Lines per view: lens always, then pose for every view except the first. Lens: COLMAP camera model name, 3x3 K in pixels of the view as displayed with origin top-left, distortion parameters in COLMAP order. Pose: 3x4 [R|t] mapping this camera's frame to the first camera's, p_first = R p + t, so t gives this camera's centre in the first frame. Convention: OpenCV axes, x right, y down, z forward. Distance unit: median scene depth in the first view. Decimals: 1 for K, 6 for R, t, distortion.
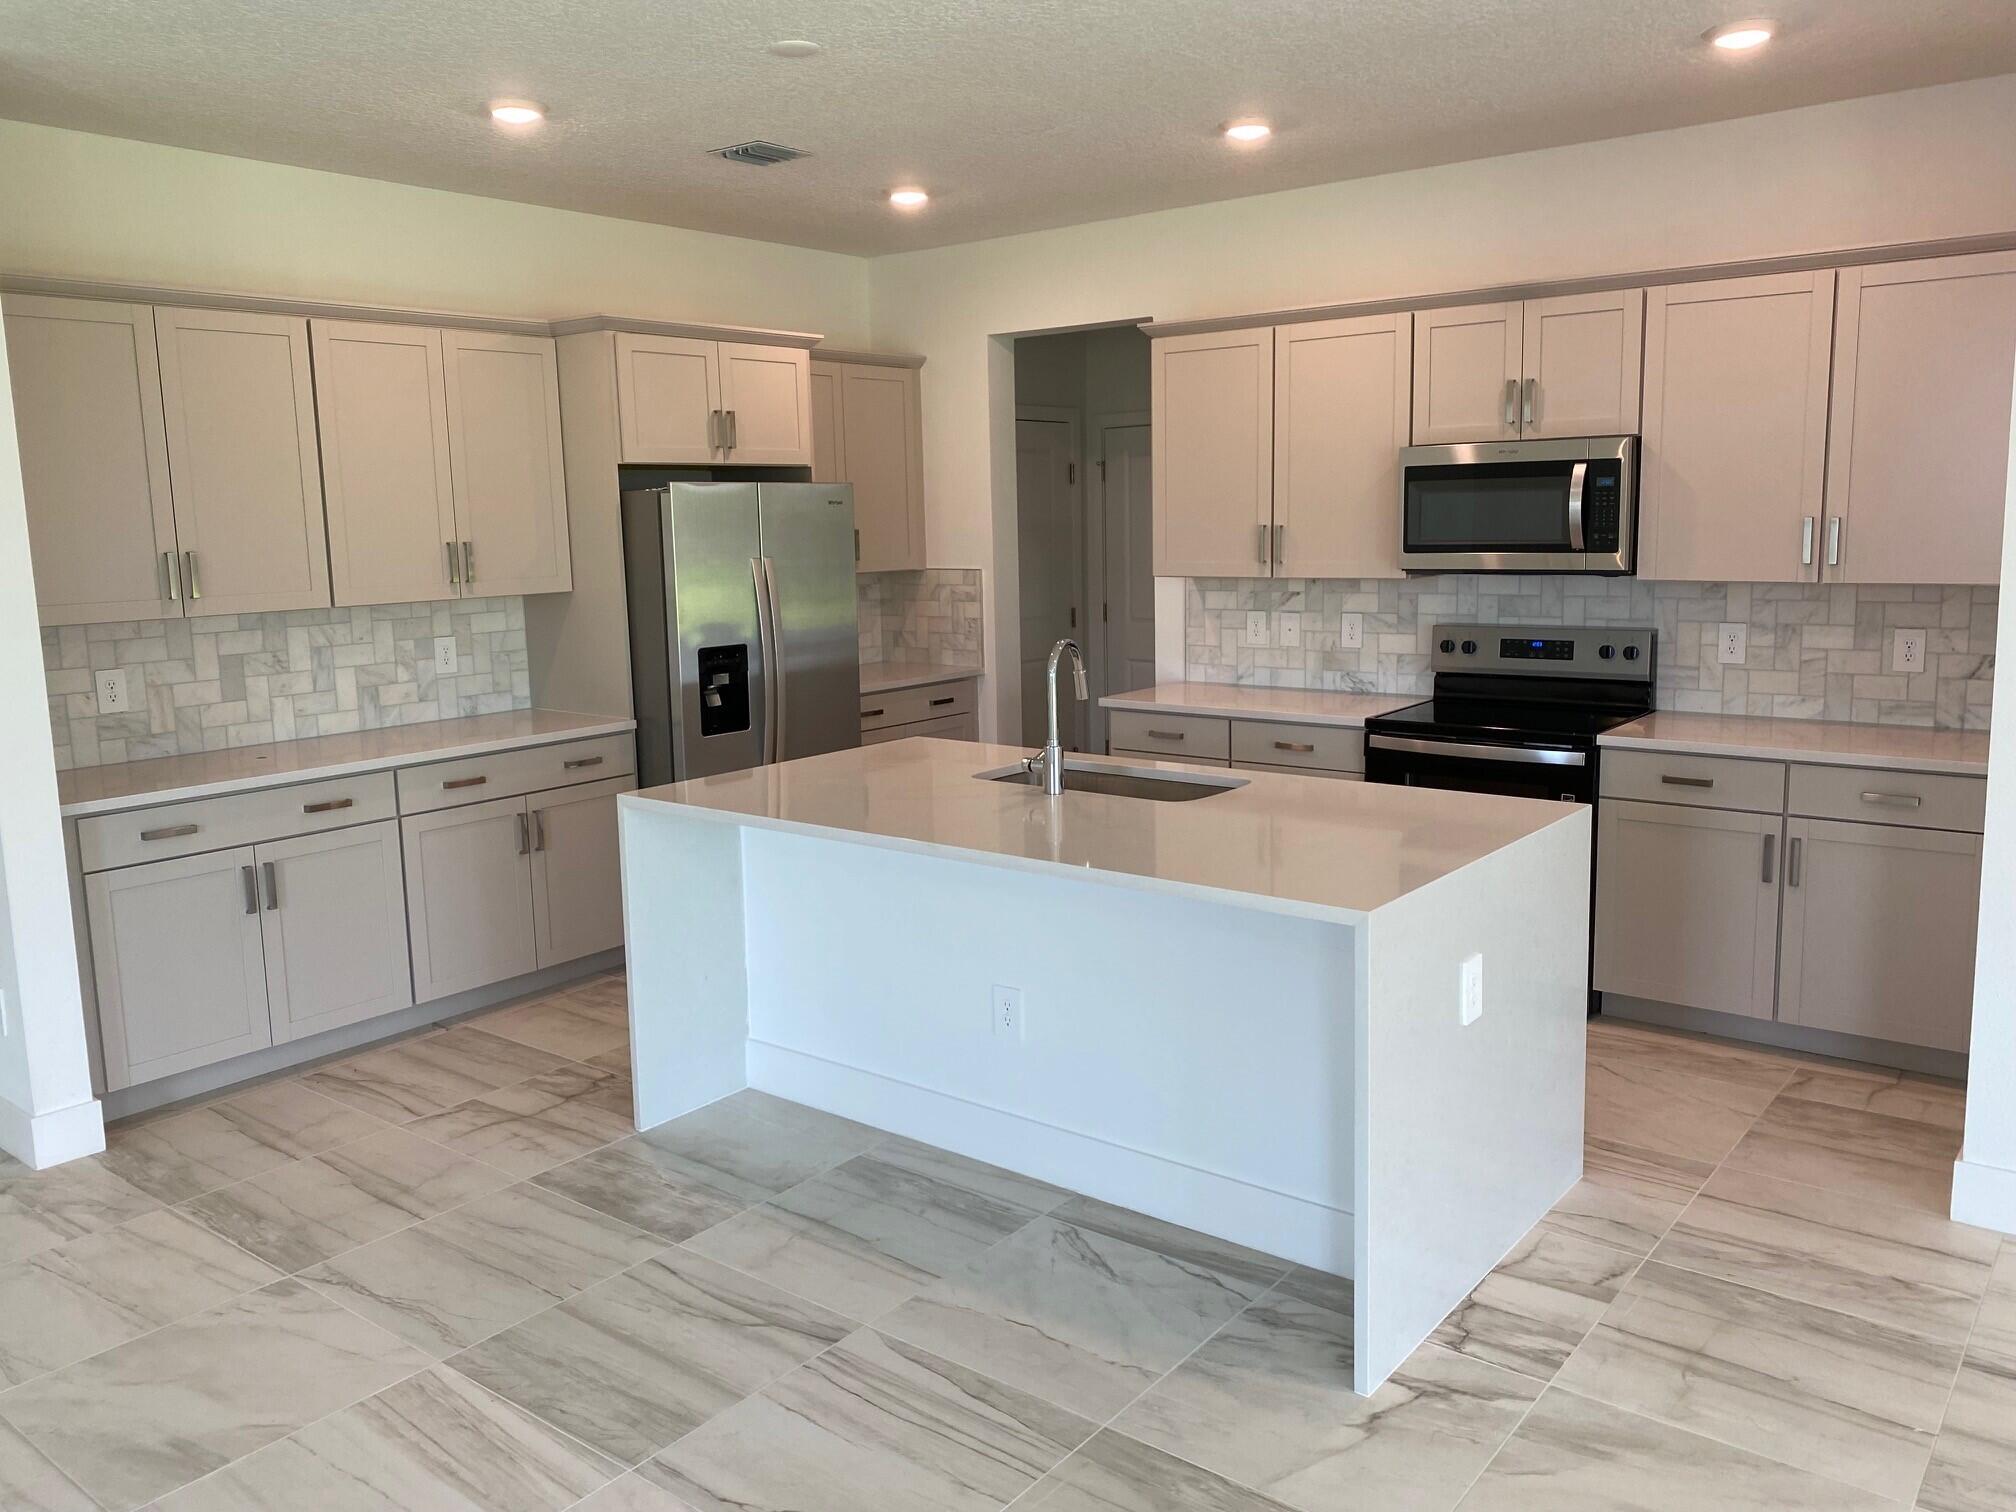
lens RADIAL K [[1521.9, 0, 1008.0], [0, 1521.9, 756.0], [0, 0, 1]] dist [-0.001571, 0.001851]
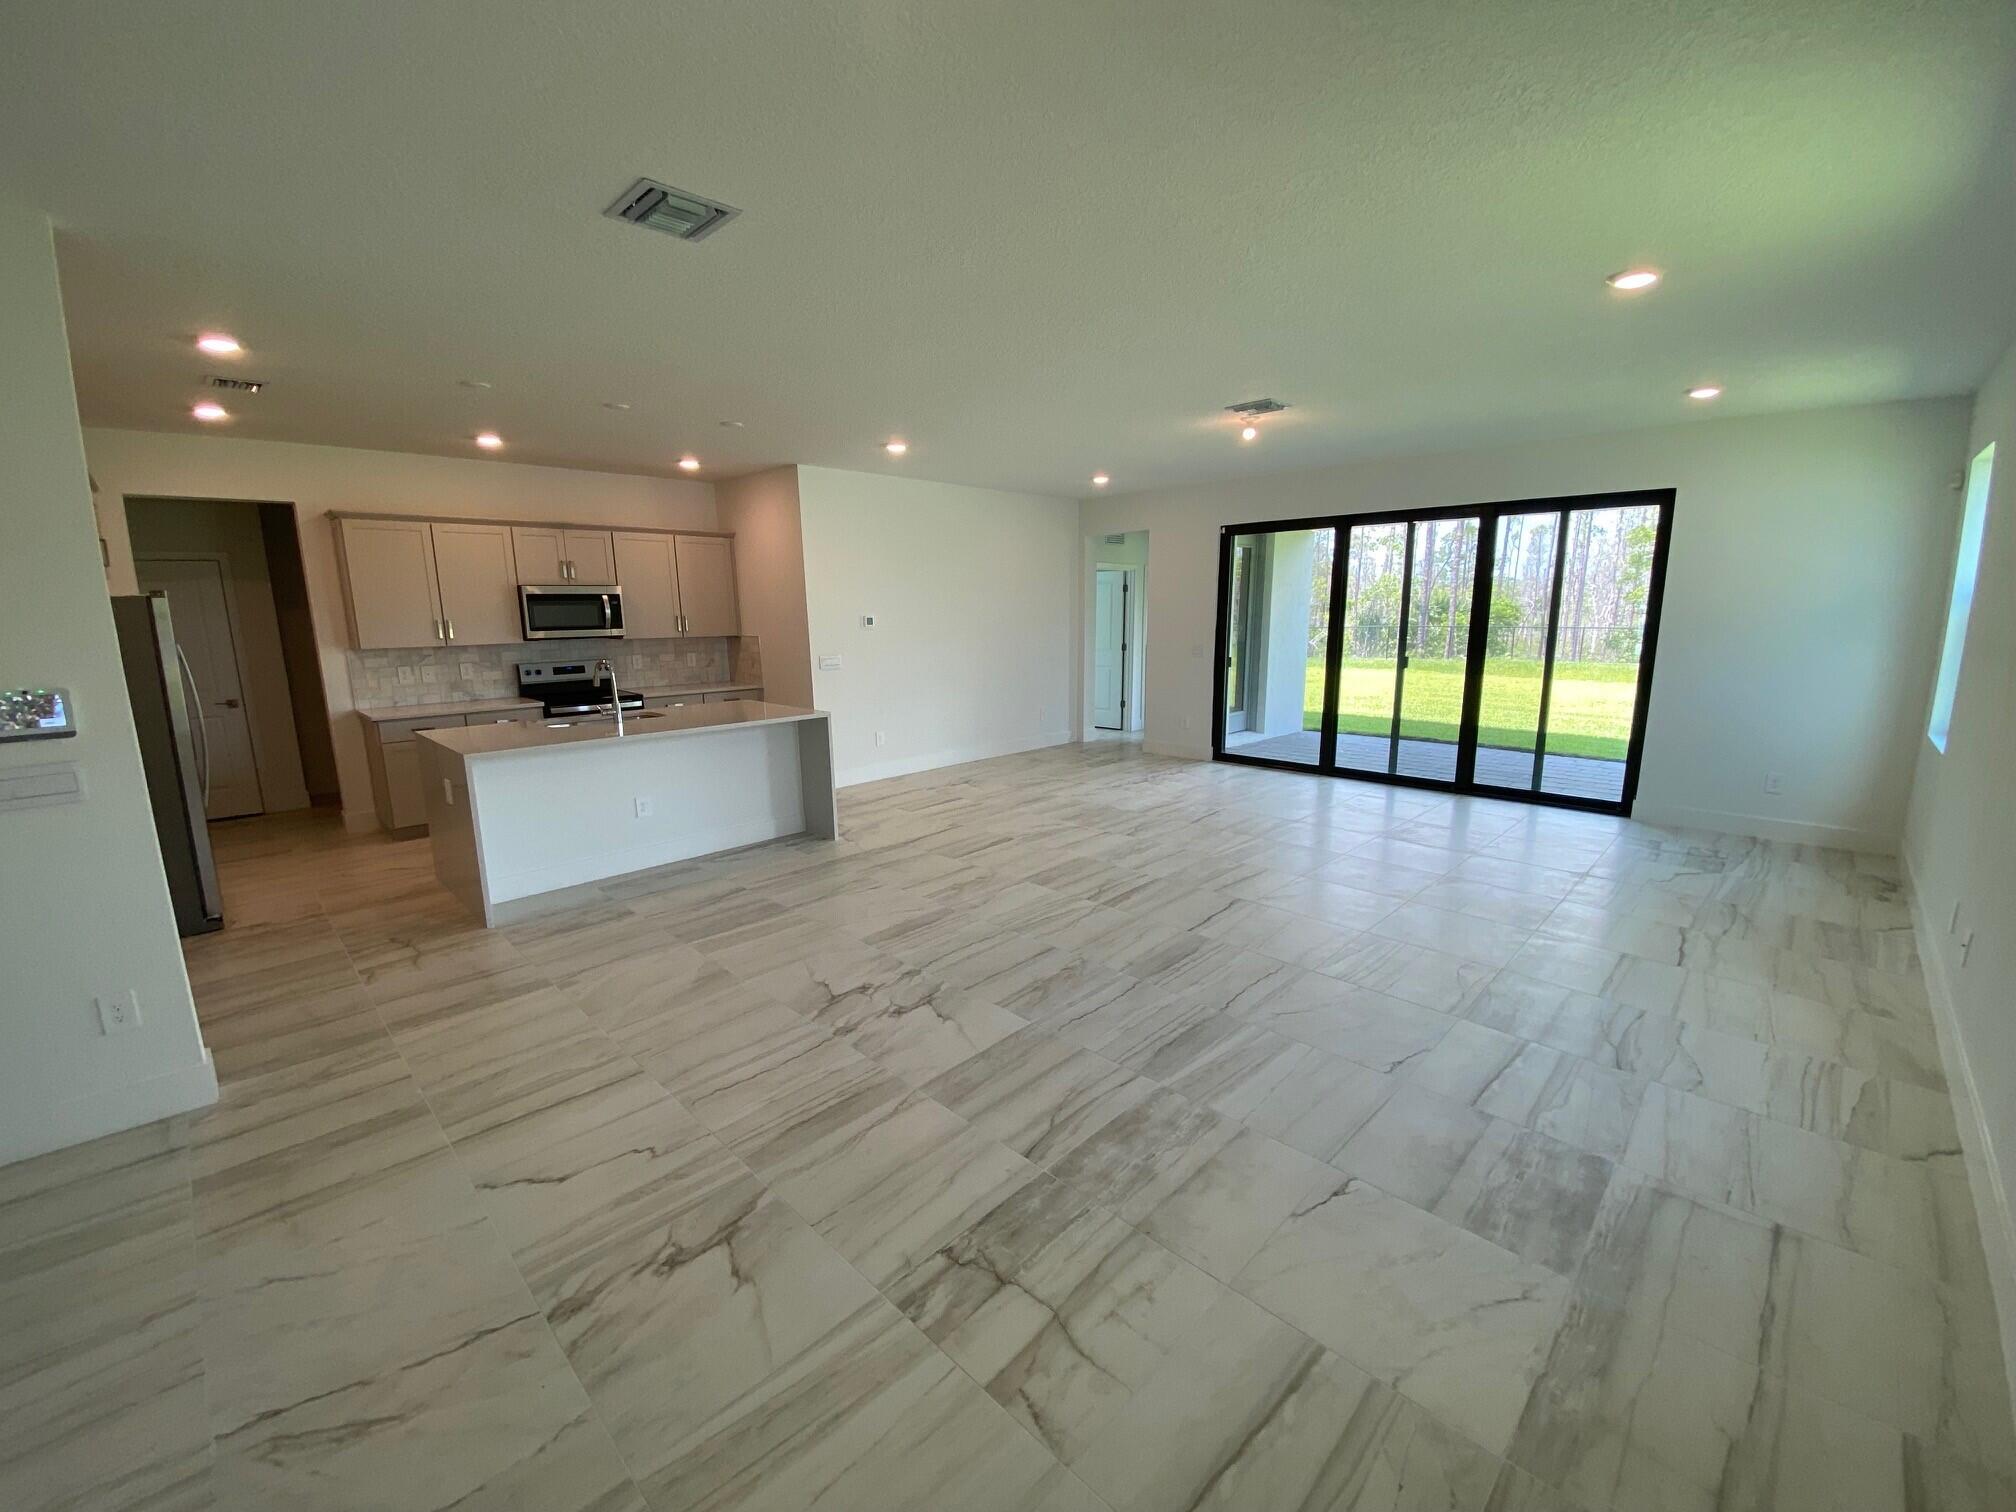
lens RADIAL K [[819.4, 0, 1008.0], [0, 819.4, 756.0], [0, 0, 1]] dist [-0.001425, -0.000465]
pose [[0.113970, -0.162276, 0.980141, -1.326054], [0.171040, 0.975044, 0.141544, -0.001025], [-0.978650, 0.151512, 0.138882, 0.211126]]
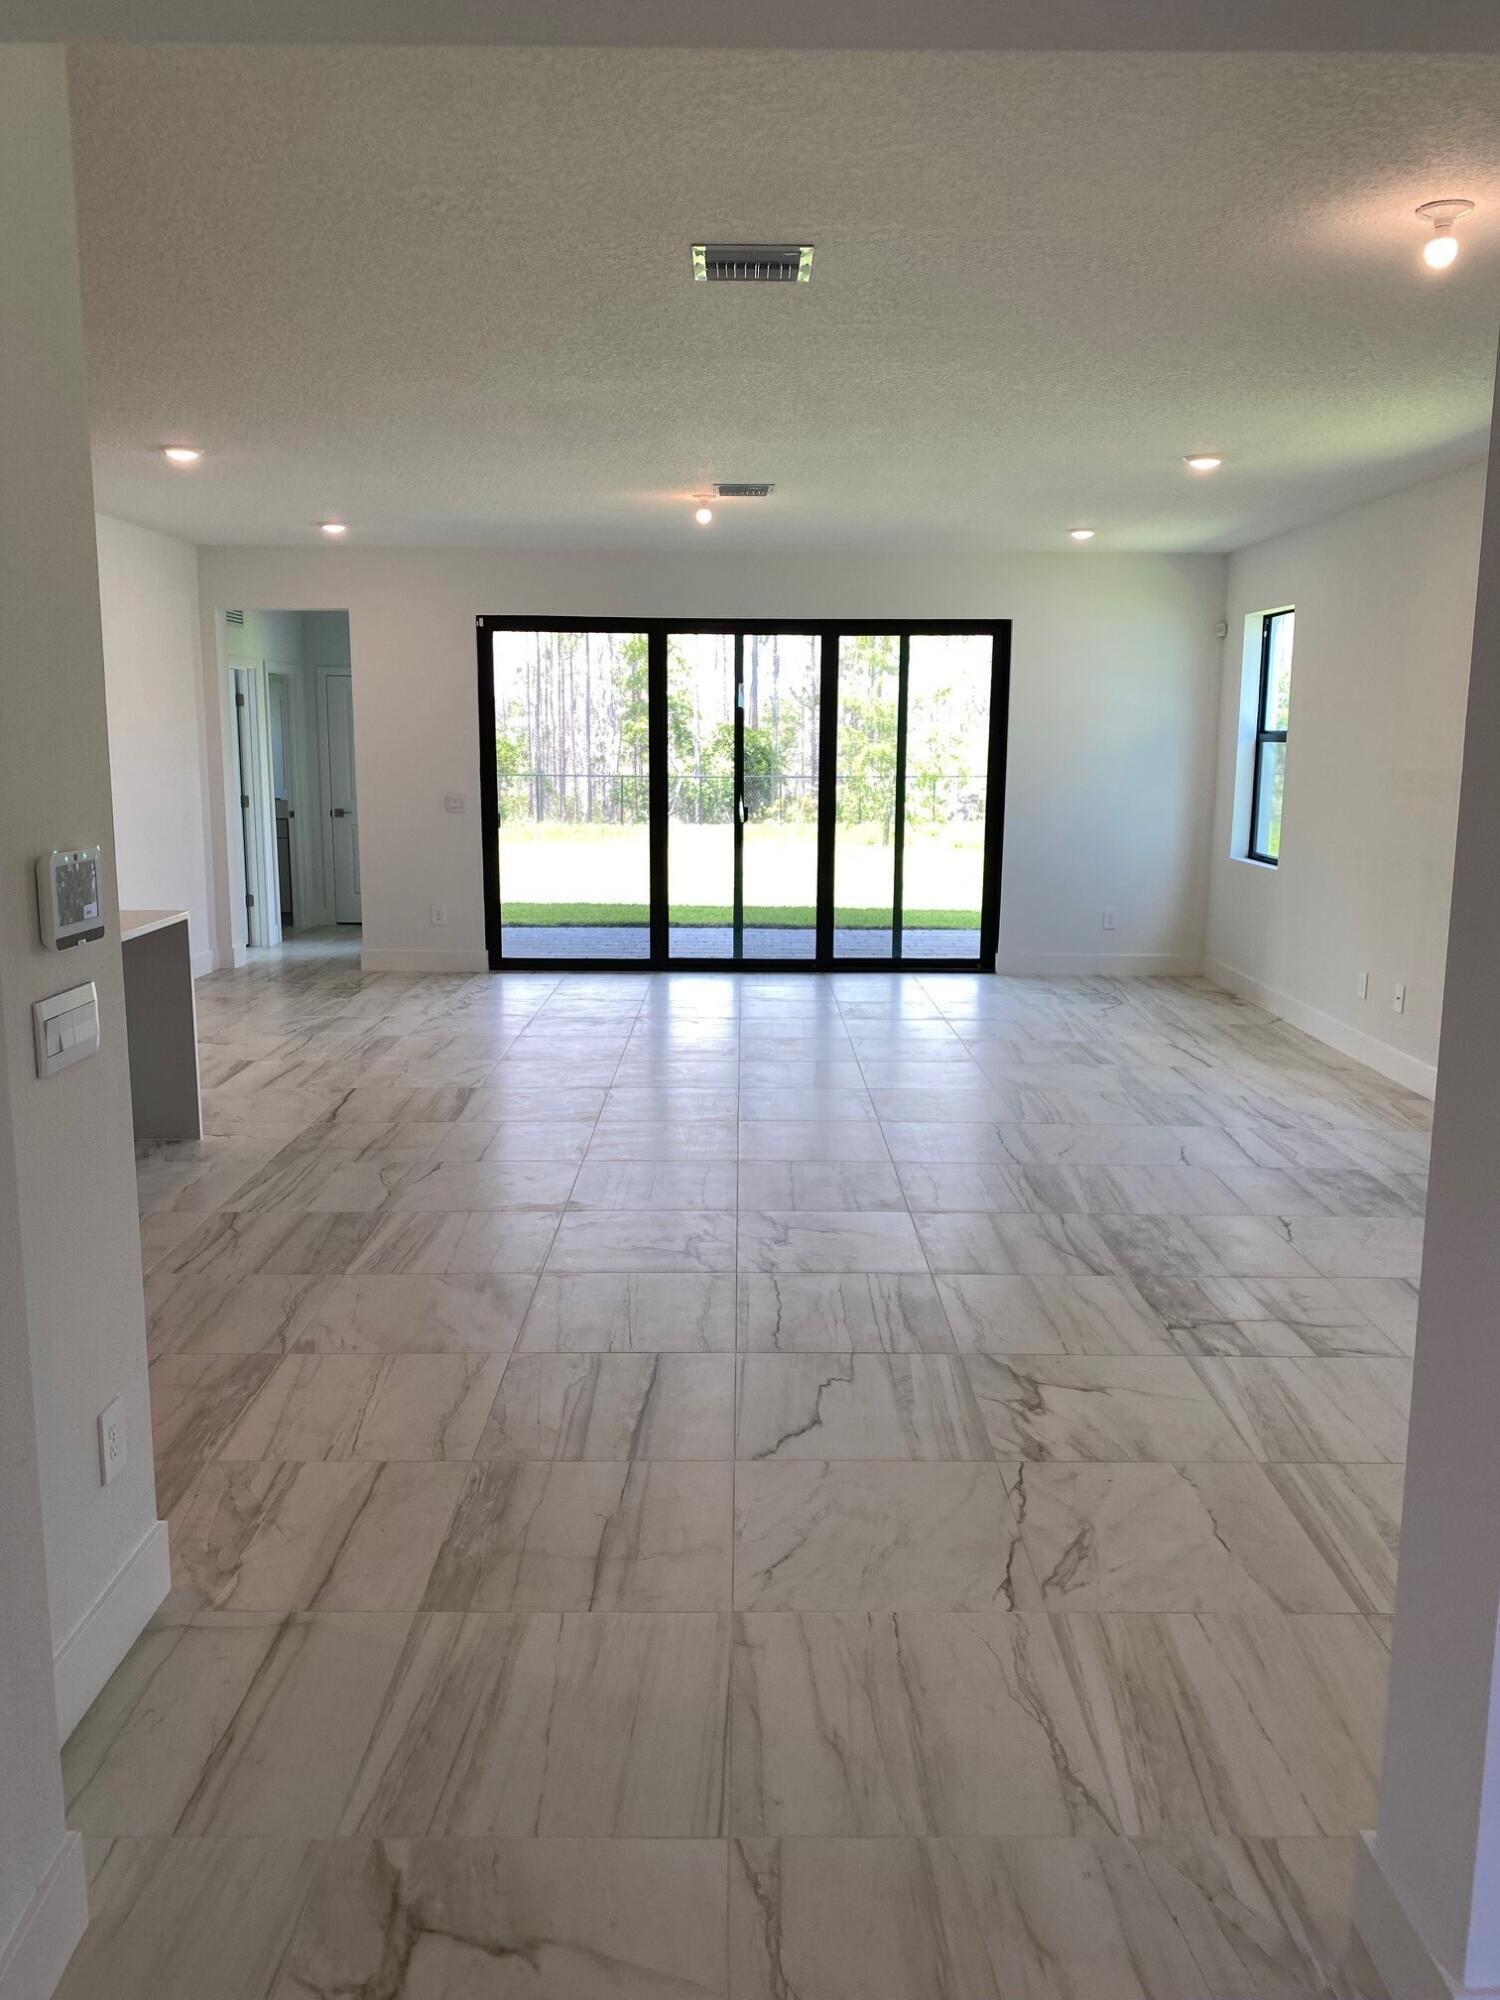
lens RADIAL K [[1501.7, 0, 750.0], [0, 1501.7, 1000.0], [0, 0, 1]] dist [0.052767, -0.000190]
pose [[-0.617383, -0.122906, 0.777002, -1.498566], [0.134011, 0.956850, 0.257836, -0.174373], [-0.775164, 0.263310, -0.574272, 1.249427]]
